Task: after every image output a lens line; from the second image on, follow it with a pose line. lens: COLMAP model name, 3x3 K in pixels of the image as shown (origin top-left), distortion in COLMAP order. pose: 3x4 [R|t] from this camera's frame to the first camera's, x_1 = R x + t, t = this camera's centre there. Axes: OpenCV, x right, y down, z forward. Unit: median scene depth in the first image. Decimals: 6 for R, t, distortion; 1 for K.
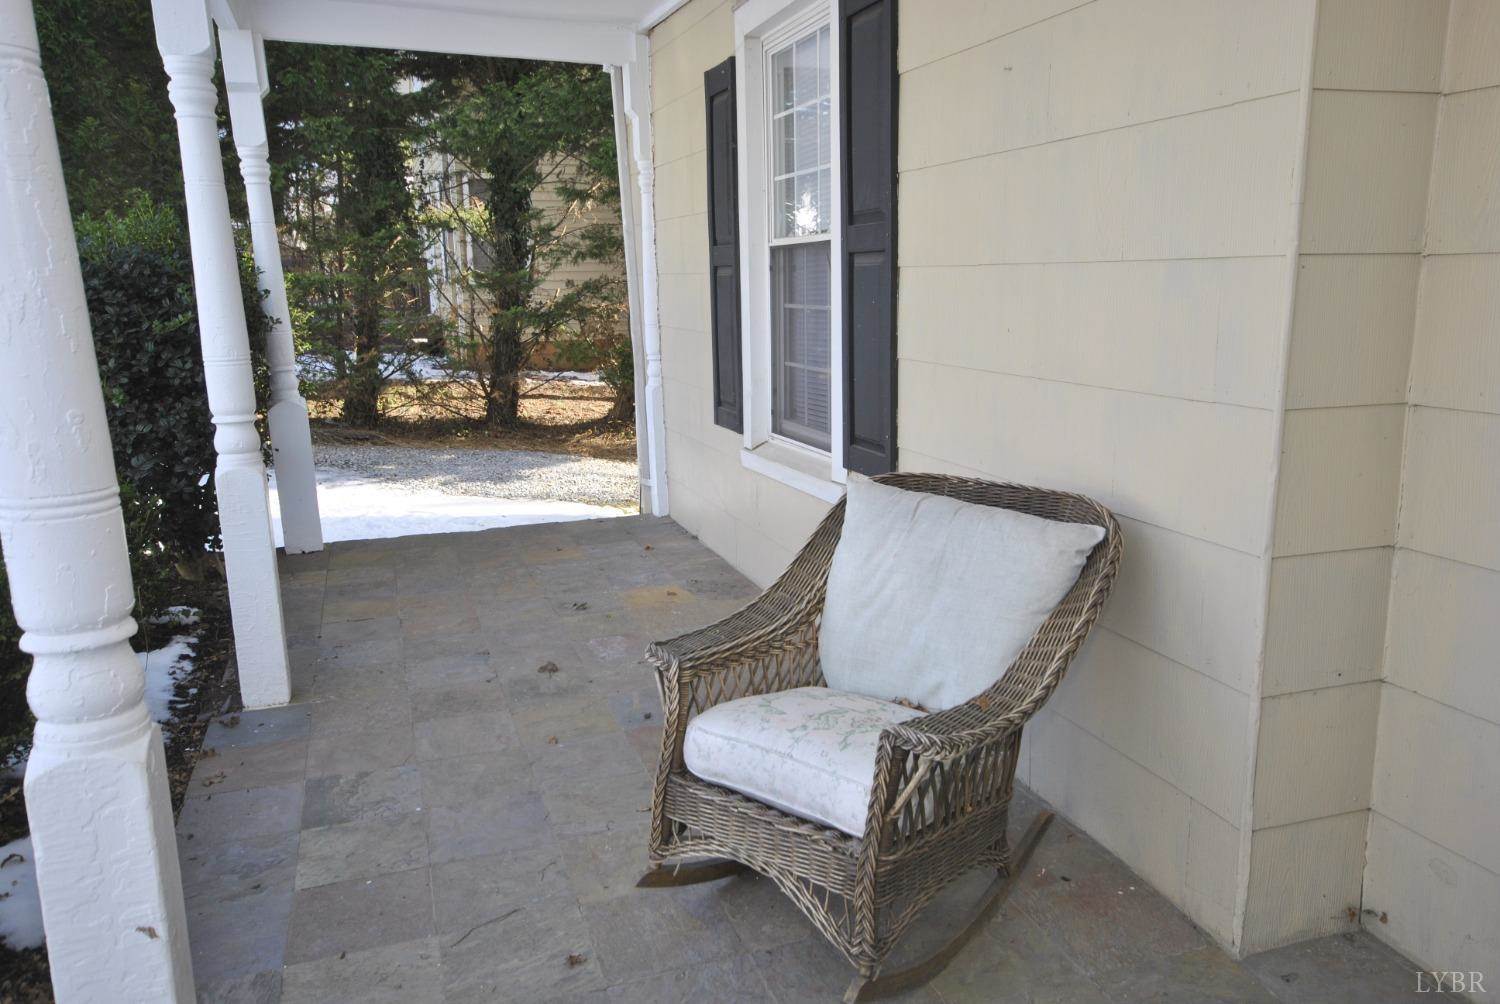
lens RADIAL K [[1111.5, 0, 750.0], [0, 1111.5, 502.0], [0, 0, 1]] dist [-0.032868, 0.093494]
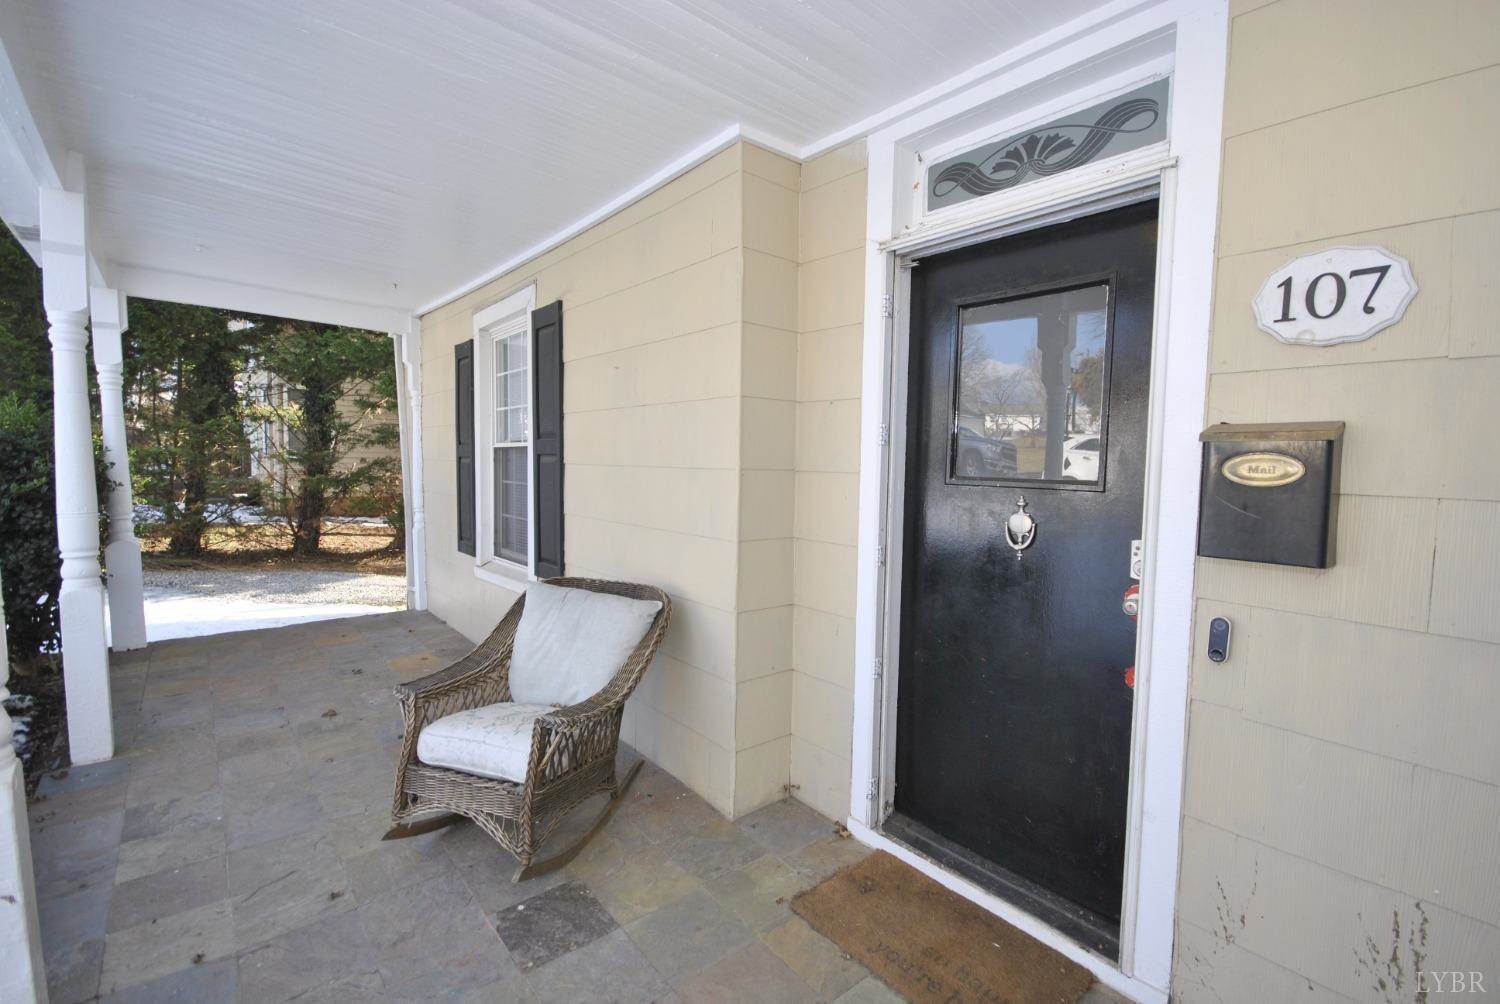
lens RADIAL K [[658.1, 0, 767.2], [0, 658.1, 499.3], [0, 0, 1]] dist [0.014565, -0.015894]
pose [[0.926003, 0.011575, 0.377339, 0.033691], [0.042081, 0.990136, -0.133642, 0.004610], [-0.375163, 0.139632, 0.916382, -0.112769]]
